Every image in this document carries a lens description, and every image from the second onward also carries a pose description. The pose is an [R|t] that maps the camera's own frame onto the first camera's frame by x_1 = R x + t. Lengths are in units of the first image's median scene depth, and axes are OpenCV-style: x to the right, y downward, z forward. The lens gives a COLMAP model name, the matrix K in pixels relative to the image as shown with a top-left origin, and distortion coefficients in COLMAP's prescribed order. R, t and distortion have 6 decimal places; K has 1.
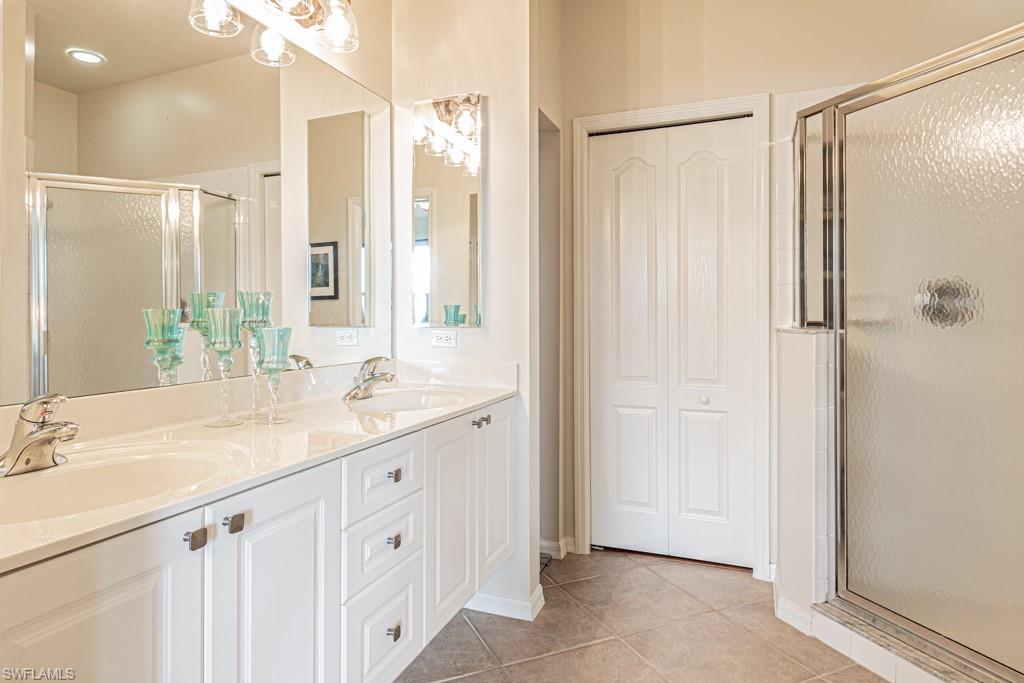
lens RADIAL K [[574.4, 0, 512.2], [0, 574.4, 310.7], [0, 0, 1]] dist [0.008052, -0.001121]
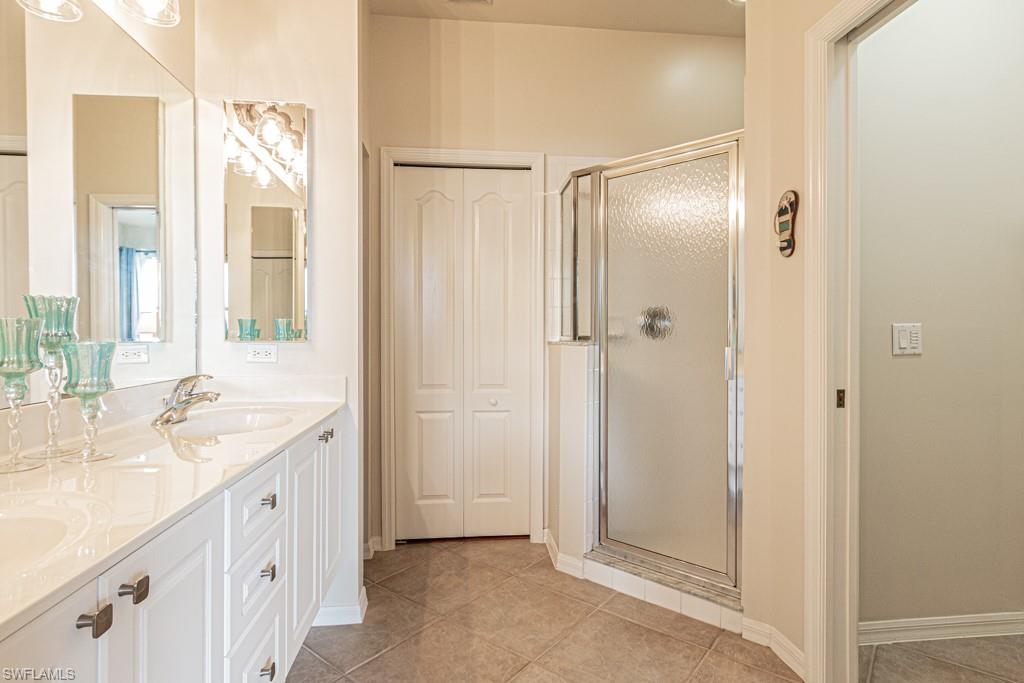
lens RADIAL K [[504.9, 0, 497.8], [0, 504.9, 332.4], [0, 0, 1]] dist [0.011799, -0.007540]
pose [[0.892947, 0.004119, 0.450144, -0.153226], [-0.008333, 0.999938, 0.007381, 0.003589], [-0.450085, -0.010341, 0.892926, 0.071039]]
